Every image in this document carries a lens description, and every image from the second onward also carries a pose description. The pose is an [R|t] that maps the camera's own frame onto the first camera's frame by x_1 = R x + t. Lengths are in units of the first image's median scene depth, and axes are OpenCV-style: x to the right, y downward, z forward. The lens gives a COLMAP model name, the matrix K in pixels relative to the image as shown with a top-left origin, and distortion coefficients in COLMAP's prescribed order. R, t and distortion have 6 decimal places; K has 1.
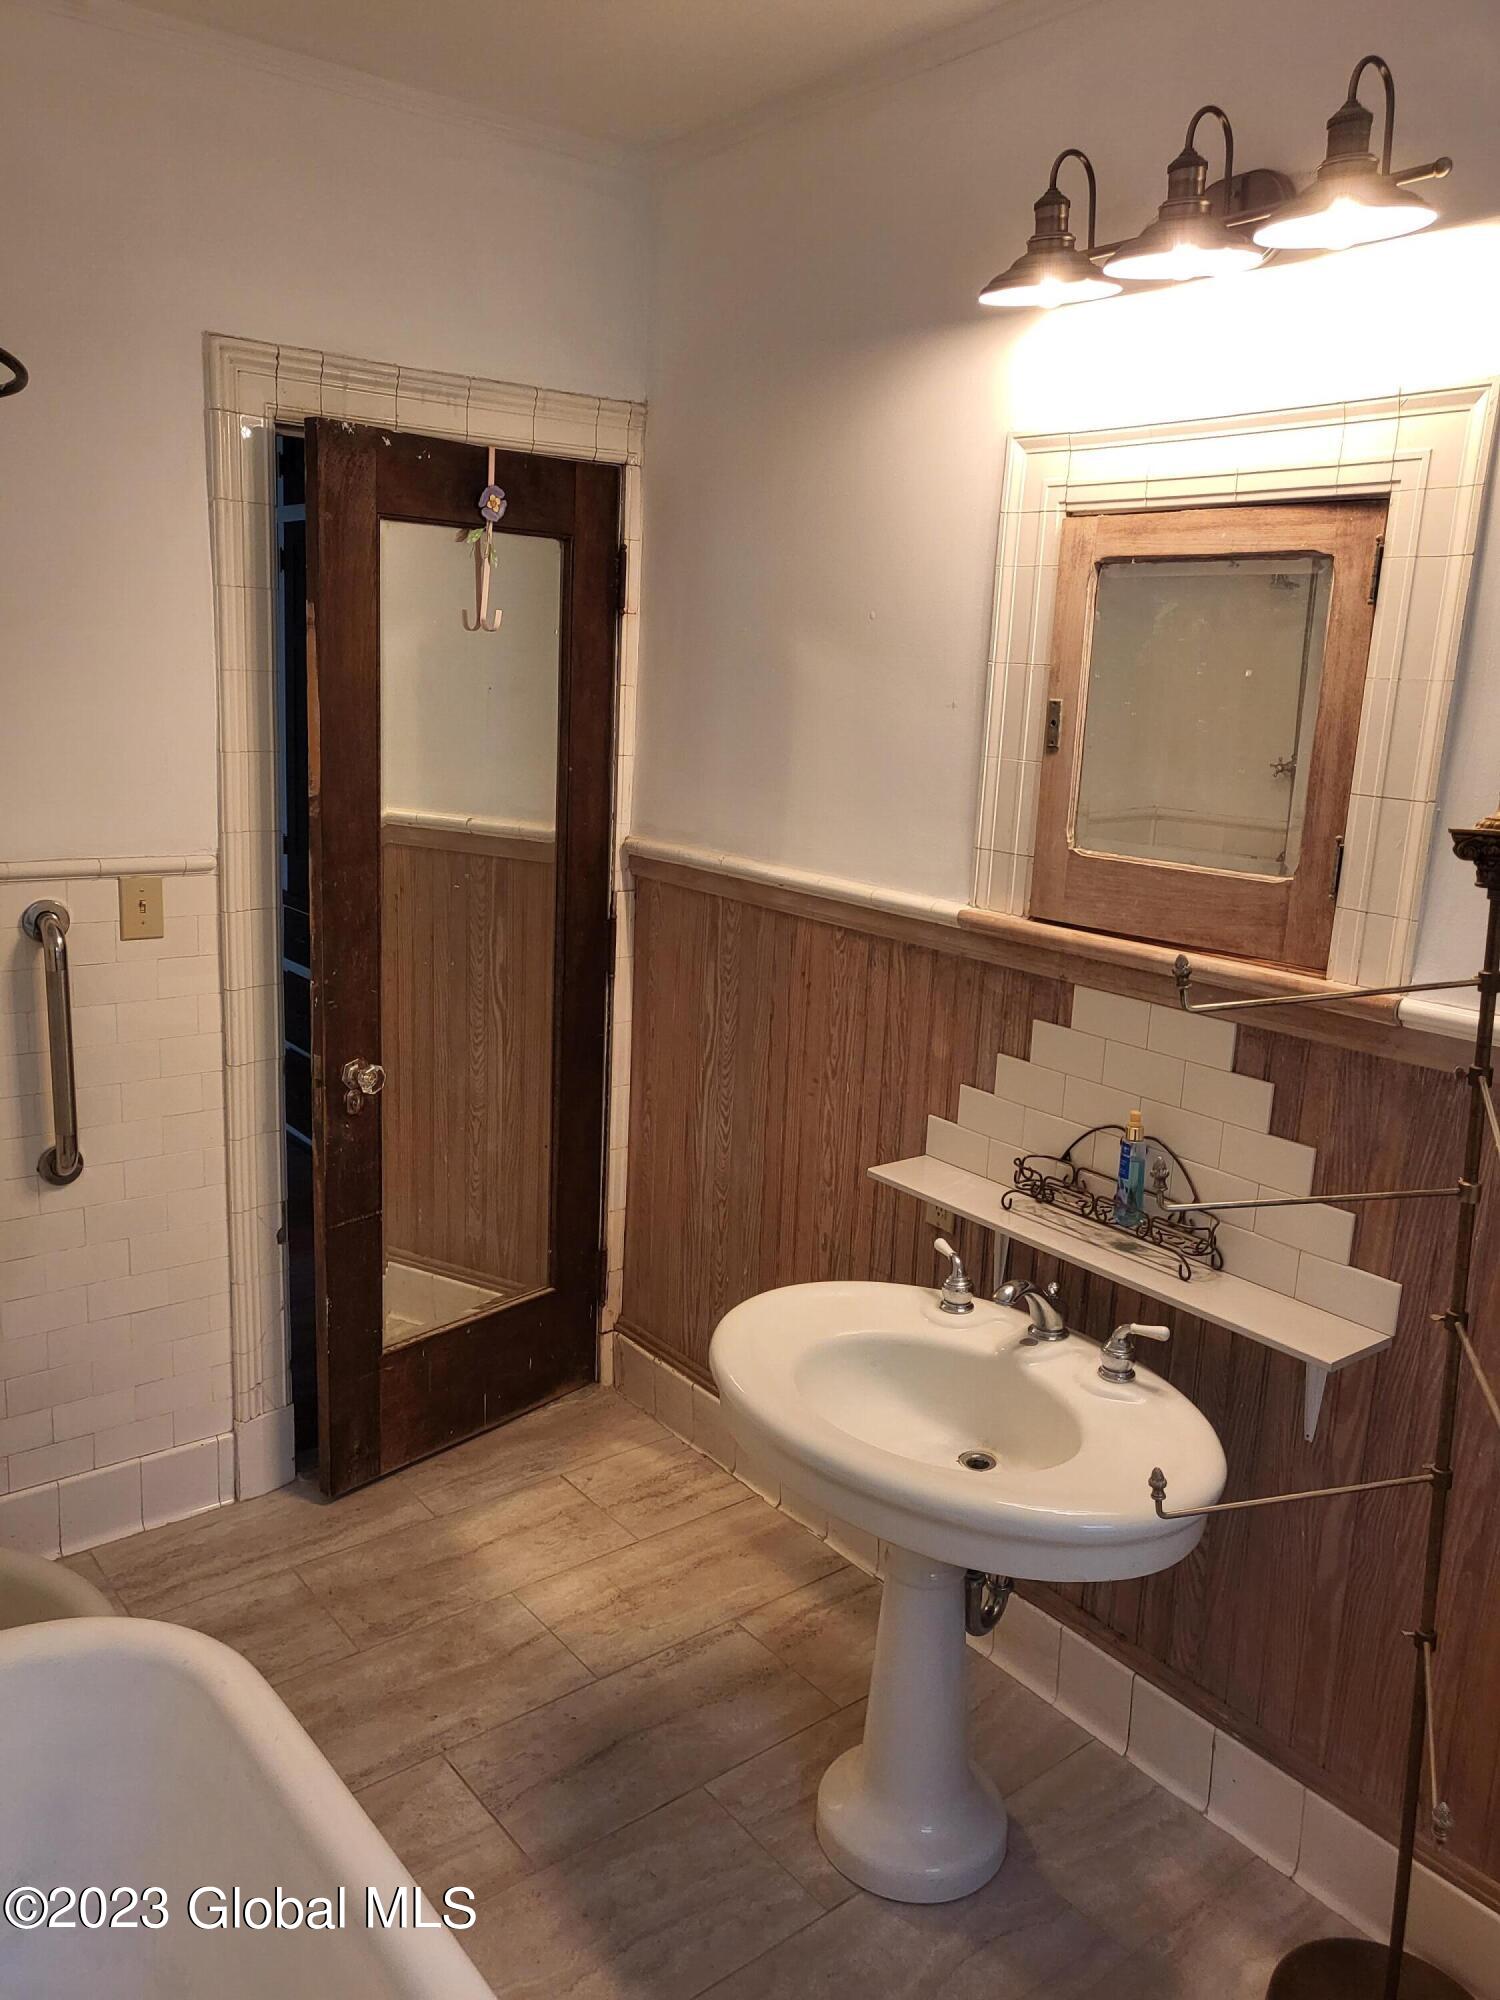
lens RADIAL K [[1548.3, 0, 741.0], [0, 1548.3, 1005.2], [0, 0, 1]] dist [-0.026260, 0.077170]
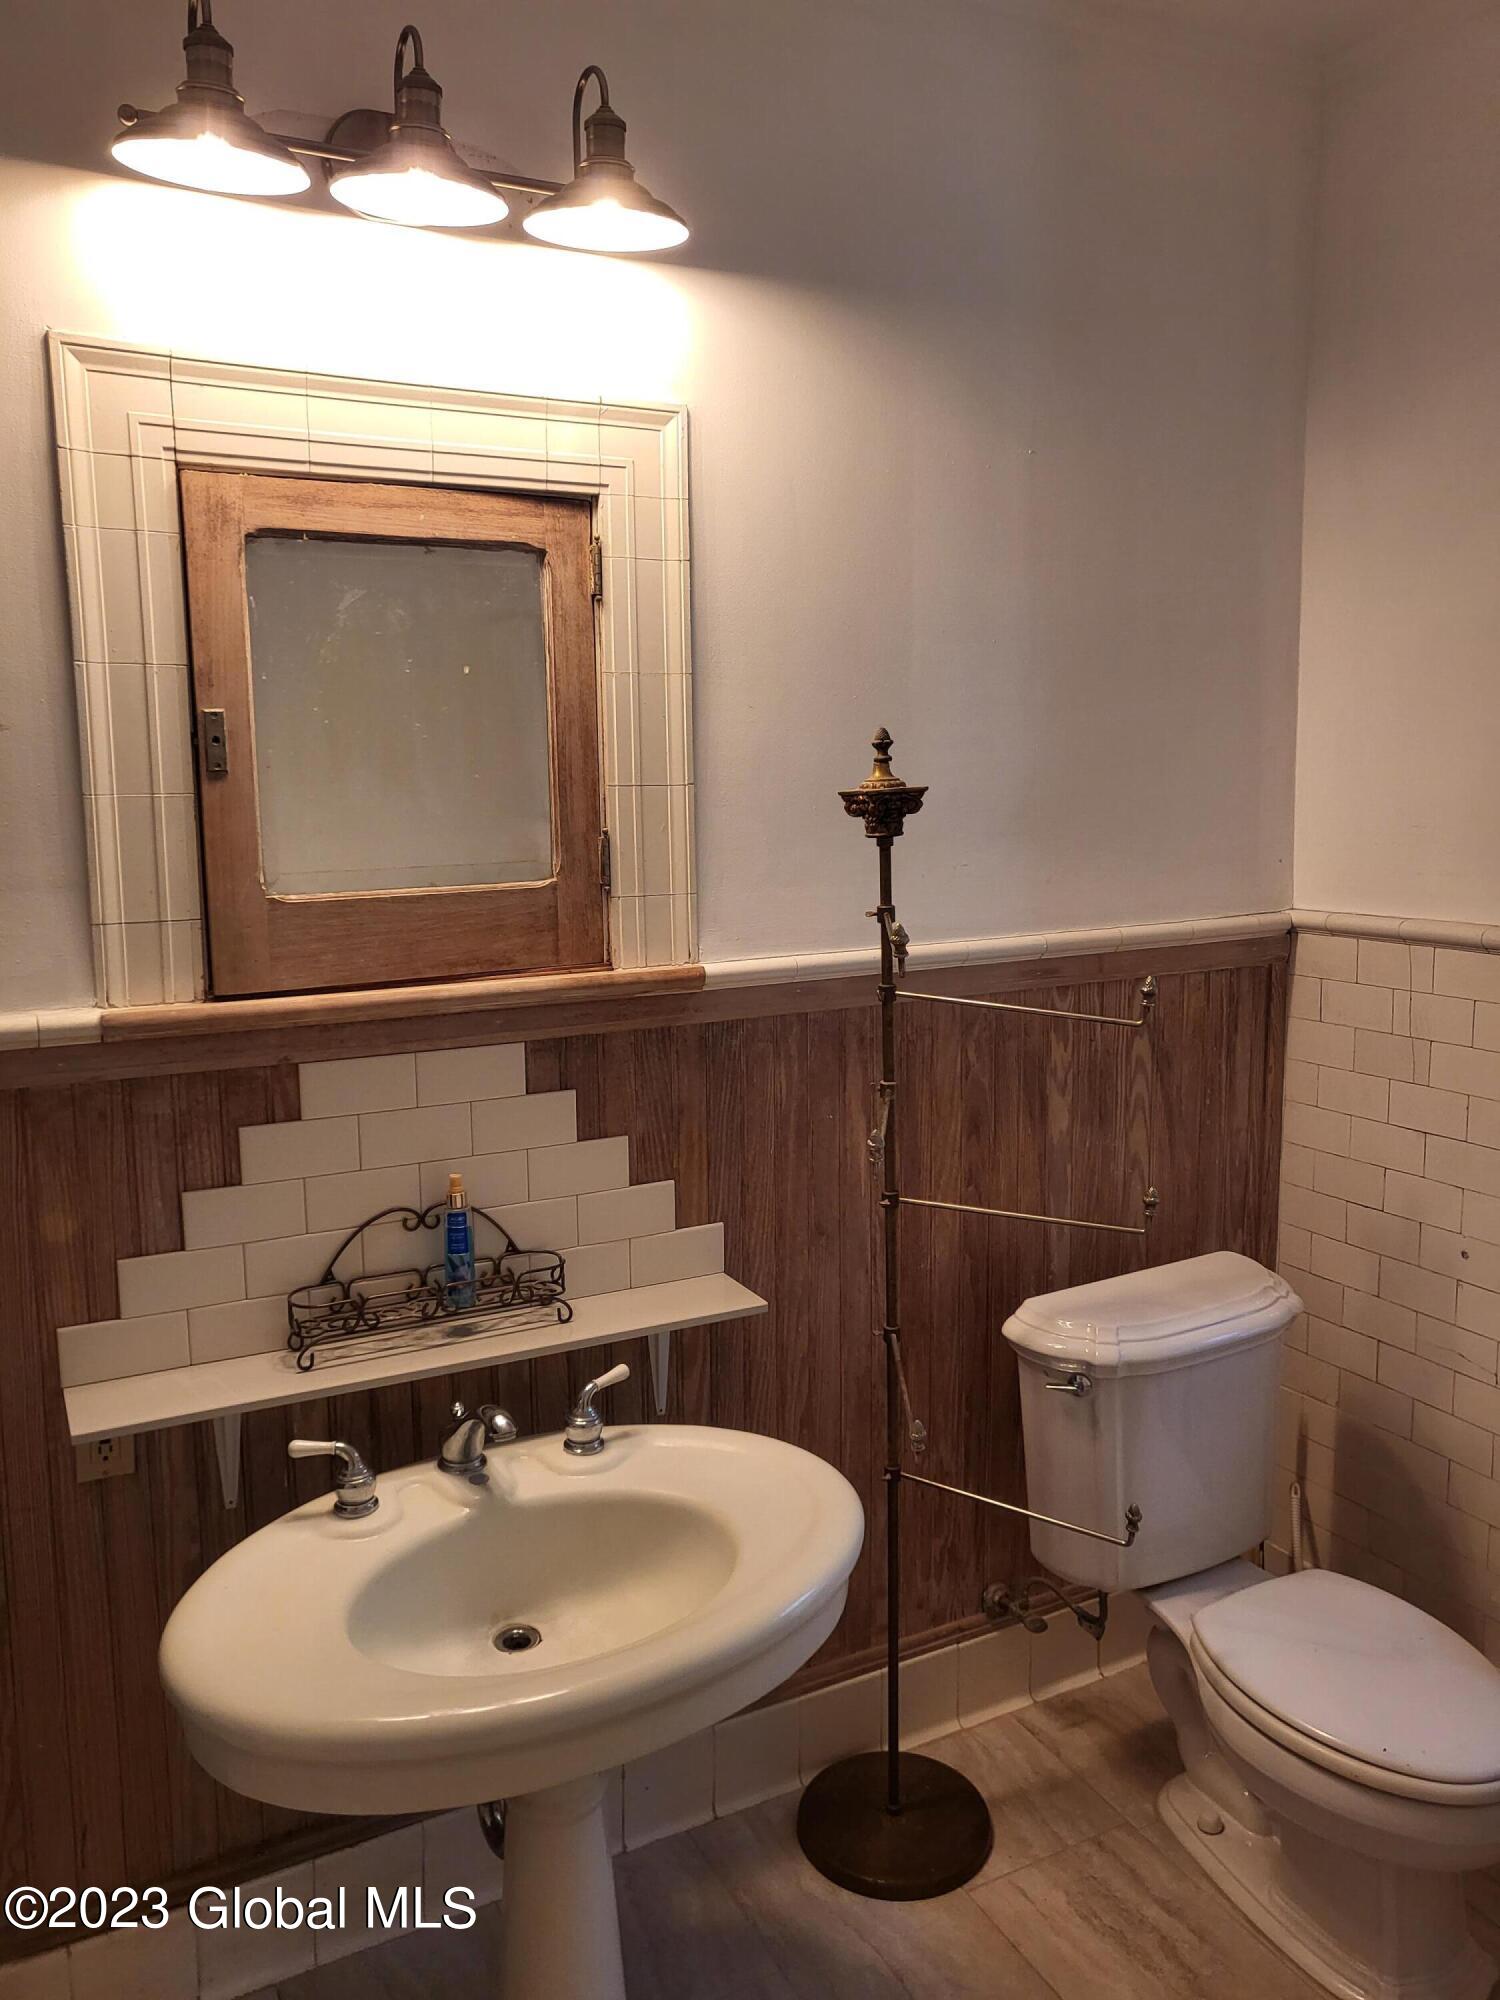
lens RADIAL K [[1548.3, 0, 746.2], [0, 1548.3, 998.8], [0, 0, 1]] dist [-0.026260, 0.077170]
pose [[0.171657, -0.189670, 0.966726, -0.561962], [0.234050, 0.961048, 0.146996, -0.120788], [-0.956951, 0.201029, 0.209363, 0.673260]]
